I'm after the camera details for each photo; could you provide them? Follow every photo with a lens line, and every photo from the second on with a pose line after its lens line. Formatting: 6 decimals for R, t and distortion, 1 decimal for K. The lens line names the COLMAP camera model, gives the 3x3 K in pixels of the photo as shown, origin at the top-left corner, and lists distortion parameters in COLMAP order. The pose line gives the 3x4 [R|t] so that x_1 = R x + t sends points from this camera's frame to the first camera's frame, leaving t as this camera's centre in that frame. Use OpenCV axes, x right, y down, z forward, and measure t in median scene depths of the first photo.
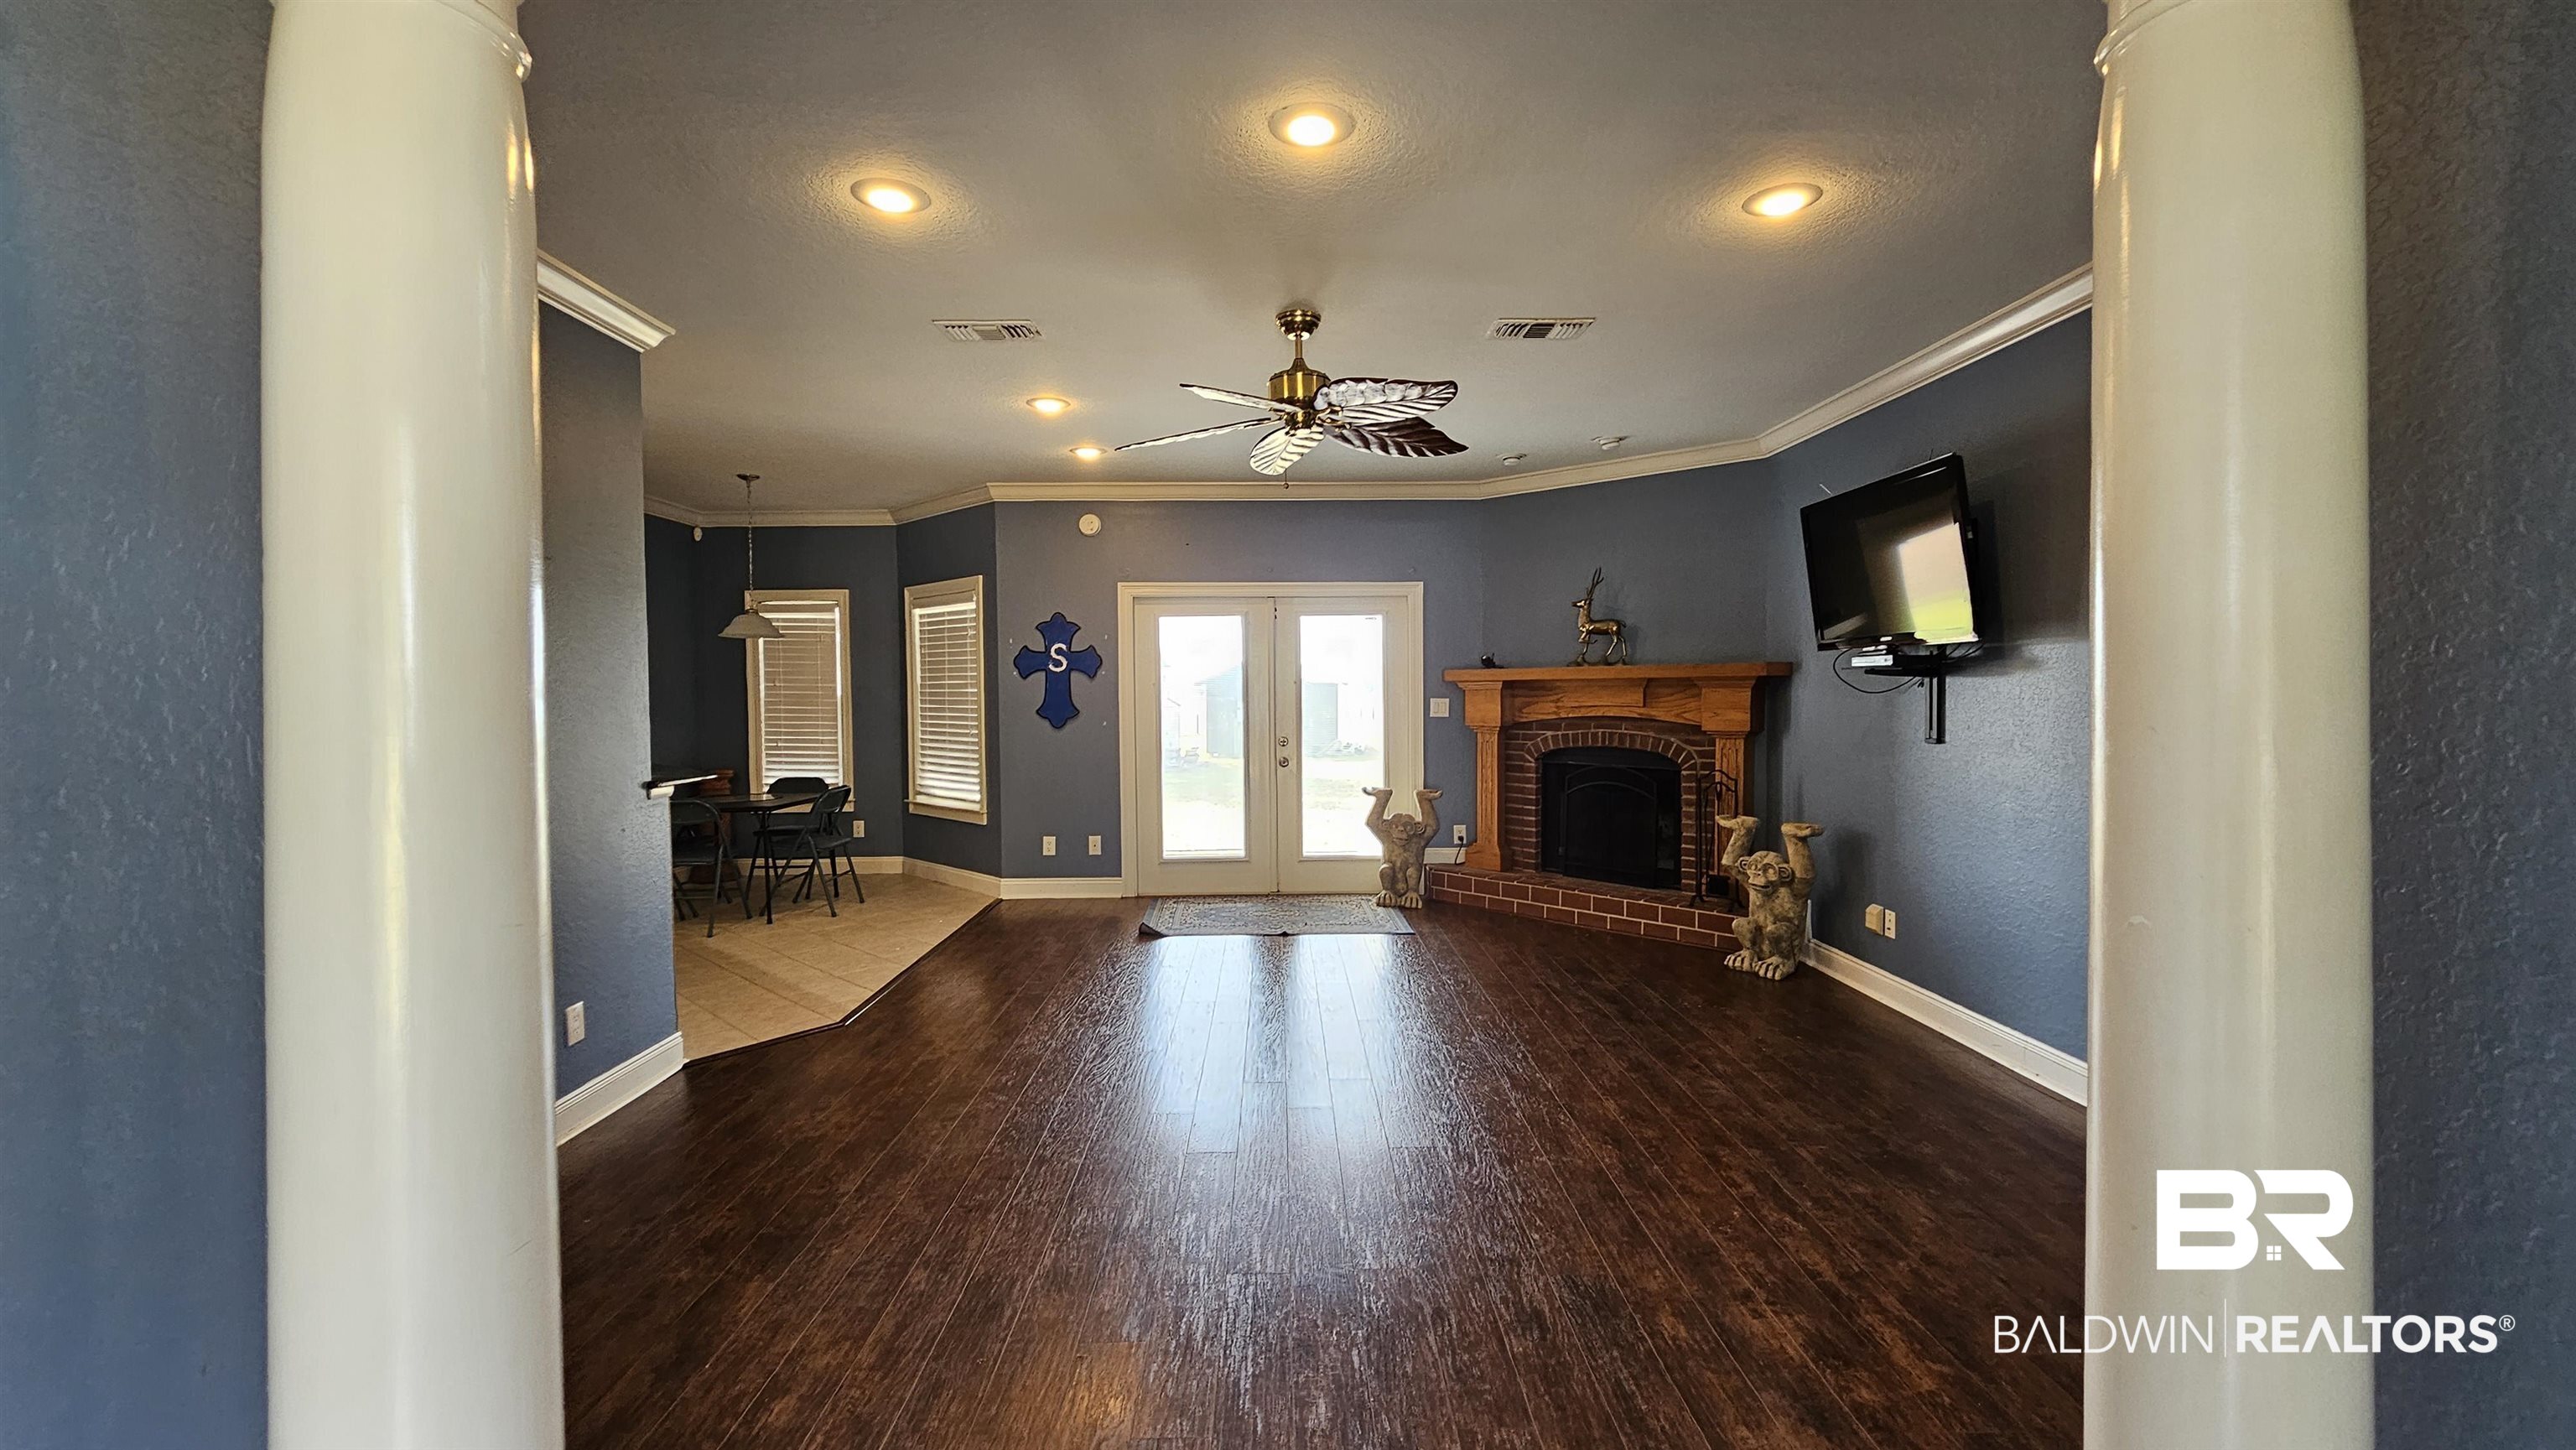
lens RADIAL K [[1055.0, 0, 1281.7], [0, 1055.0, 714.5], [0, 0, 1]] dist [-0.002816, 0.000724]
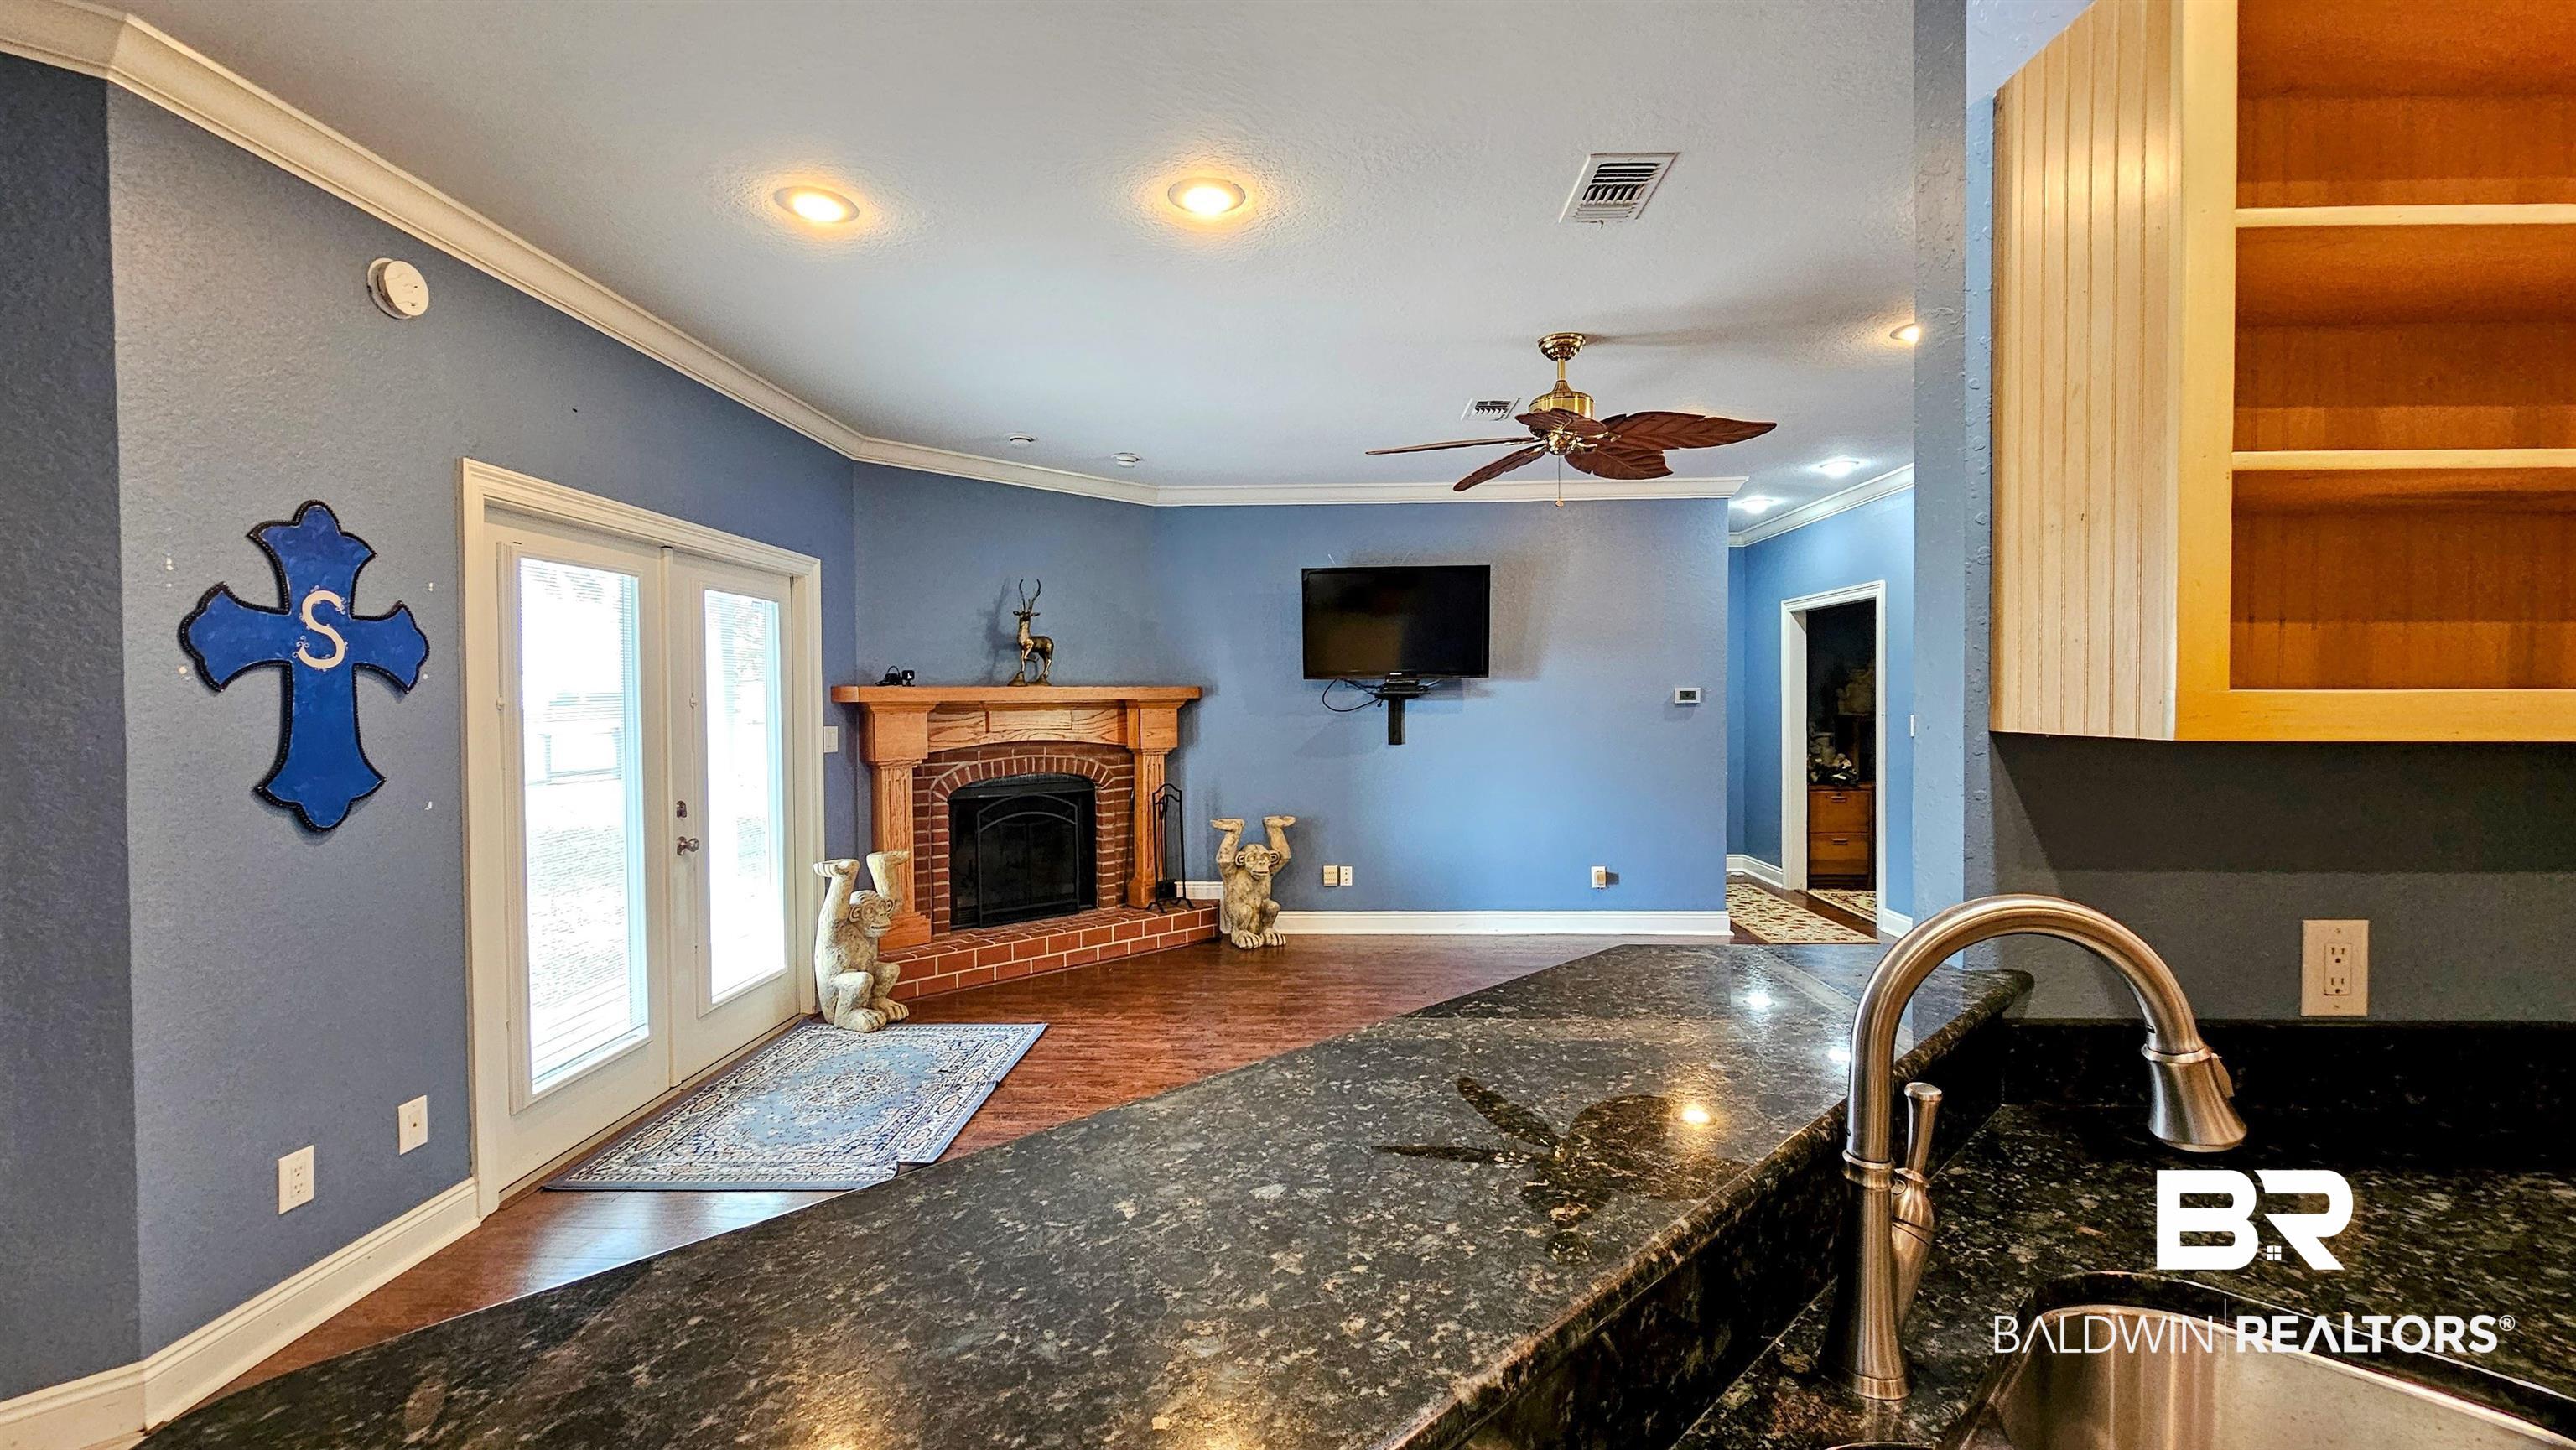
lens RADIAL K [[1052.8, 0, 1274.7], [0, 1052.8, 717.9], [0, 0, 1]] dist [-0.002301, -0.000096]
pose [[0.057801, -0.010265, 0.998275, -0.546459], [0.032239, 0.999445, 0.008411, -0.017496], [-0.997807, 0.031697, 0.058099, 0.666656]]
